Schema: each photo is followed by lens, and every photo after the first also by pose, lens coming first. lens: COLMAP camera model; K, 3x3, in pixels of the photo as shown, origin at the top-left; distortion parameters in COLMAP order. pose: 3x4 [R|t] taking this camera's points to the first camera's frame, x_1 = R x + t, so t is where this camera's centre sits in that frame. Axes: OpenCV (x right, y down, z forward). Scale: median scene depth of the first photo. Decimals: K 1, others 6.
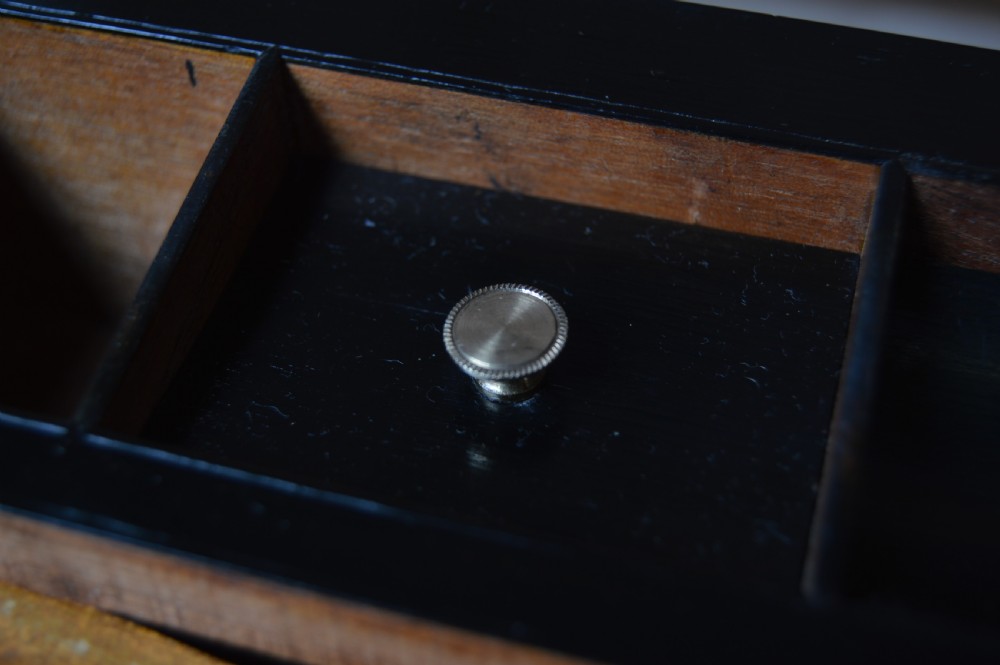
lens RADIAL K [[1370.9, 0, 500.0], [0, 1370.9, 332.5], [0, 0, 1]] dist [0.000097, 0.023988]
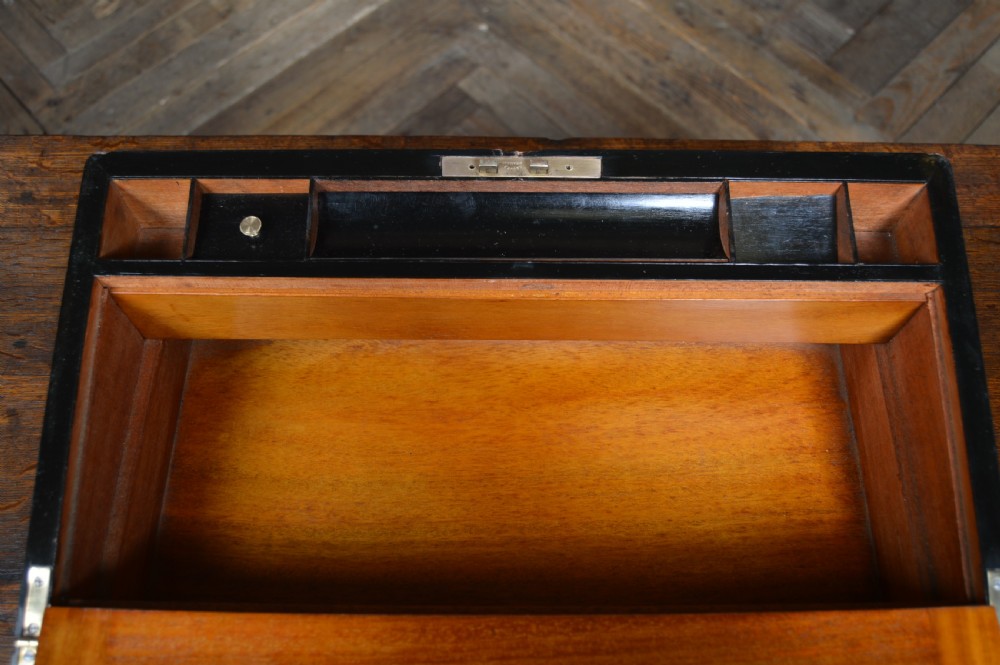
lens RADIAL K [[855.3, 0, 497.6], [0, 855.3, 328.4], [0, 0, 1]] dist [-0.092981, 0.028991]
pose [[0.961136, -0.240804, 0.135020, 0.369355], [0.189531, 0.931151, 0.311506, -0.452615], [-0.200736, -0.273809, 0.940603, -2.370941]]
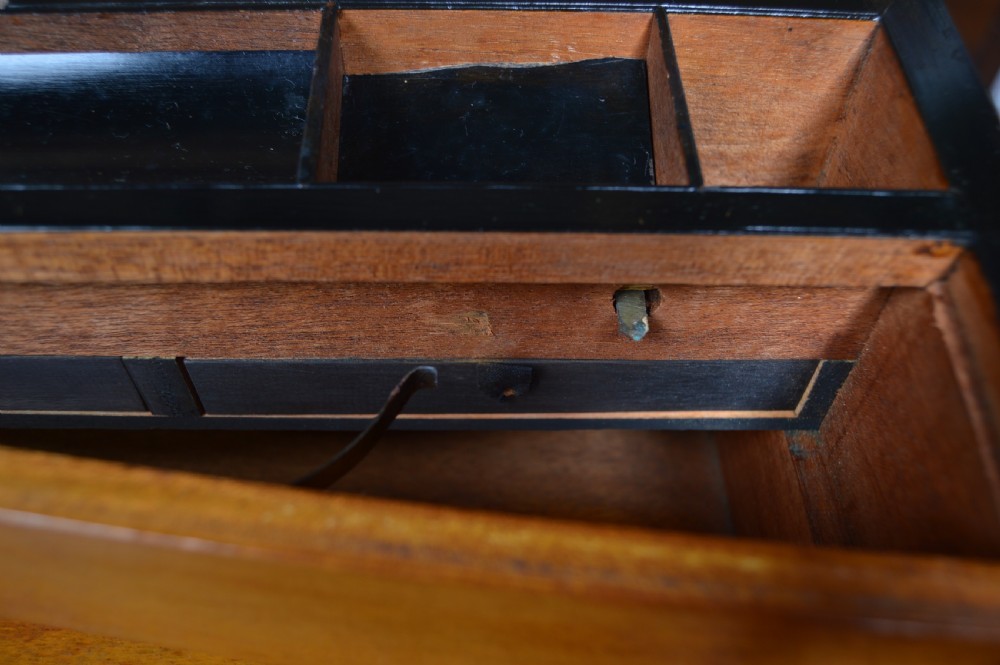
lens RADIAL K [[807.3, 0, 496.7], [0, 807.3, 330.8], [0, 0, 1]] dist [-0.092052, 0.004540]
pose [[0.957636, -0.196483, 0.210543, 1.664712], [0.187398, 0.980296, 0.062468, 0.608696], [-0.218668, -0.020366, 0.975587, -0.520867]]
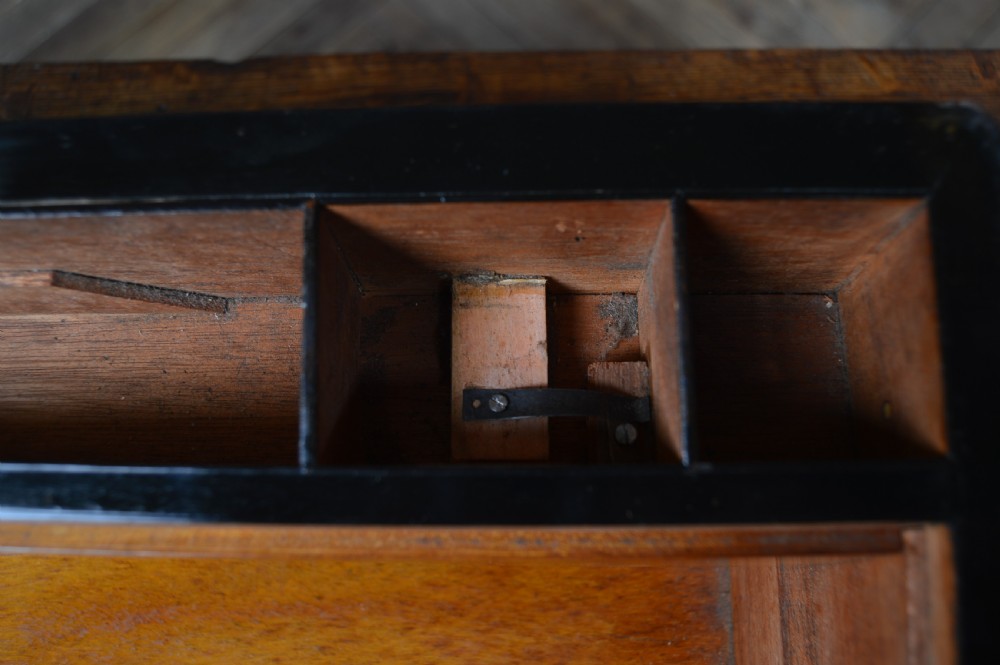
lens RADIAL K [[807.3, 0, 496.7], [0, 807.3, 330.8], [0, 0, 1]] dist [-0.092052, 0.004540]
pose [[0.962145, -0.264216, 0.066834, 1.879723], [0.211303, 0.878068, 0.429356, -0.055859], [-0.172127, -0.398981, 0.900659, -0.407655]]
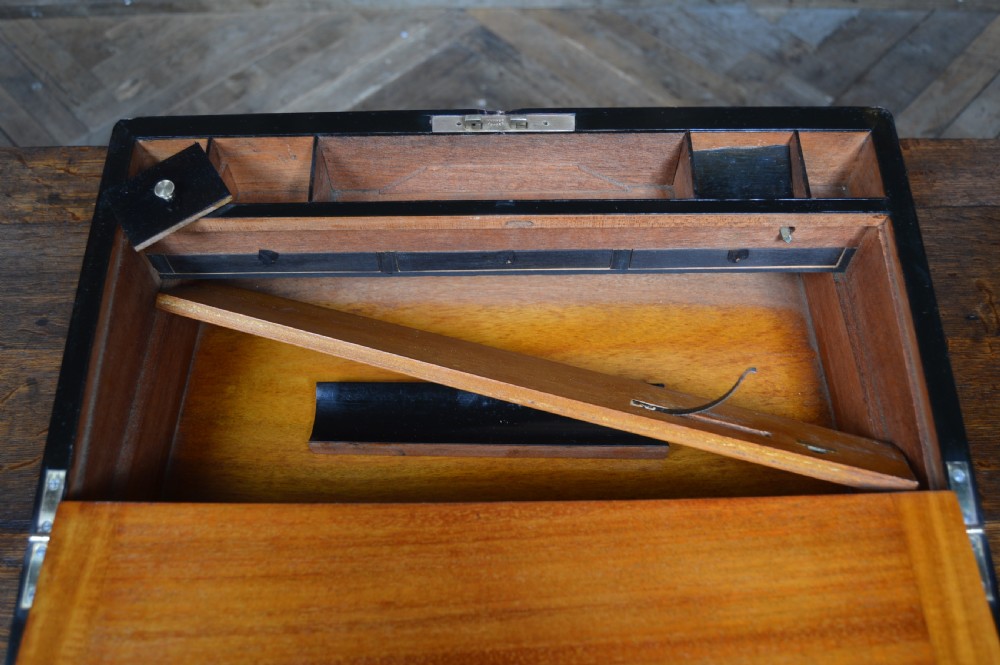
lens RADIAL K [[850.1, 0, 497.3], [0, 850.1, 327.7], [0, 0, 1]] dist [-0.093173, 0.028441]
pose [[0.959156, -0.237383, 0.153846, 0.261111], [0.205517, 0.958489, 0.197640, 0.115169], [-0.194376, -0.157949, 0.968127, -2.772823]]
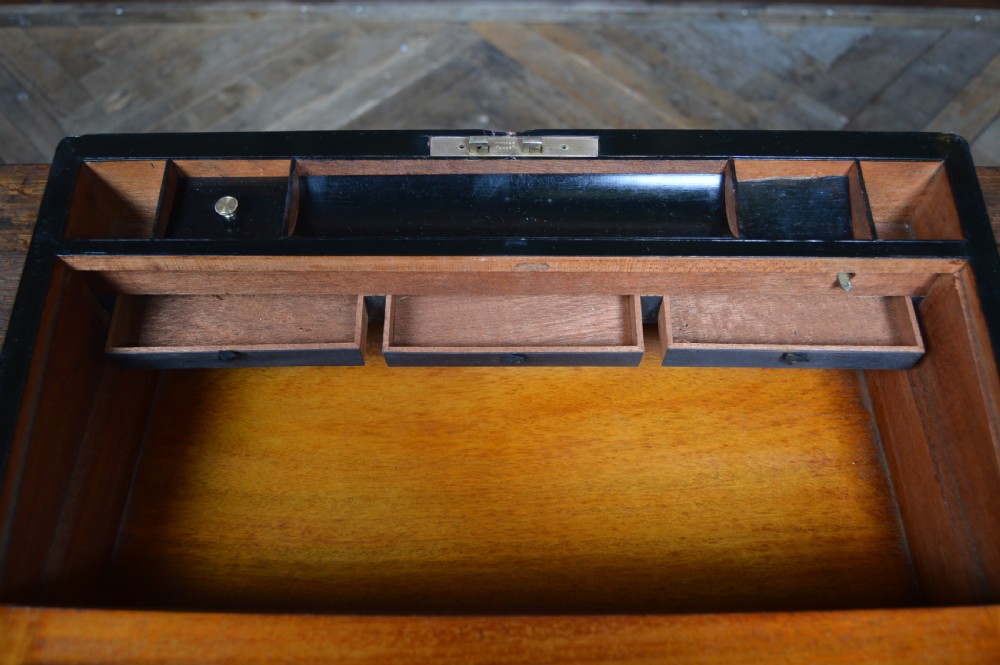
lens RADIAL K [[850.1, 0, 497.3], [0, 850.1, 327.7], [0, 0, 1]] dist [-0.093173, 0.028441]
pose [[0.961263, -0.224232, 0.160293, 0.348643], [0.194686, 0.964014, 0.181035, 0.063599], [-0.195118, -0.142815, 0.970326, -2.214804]]
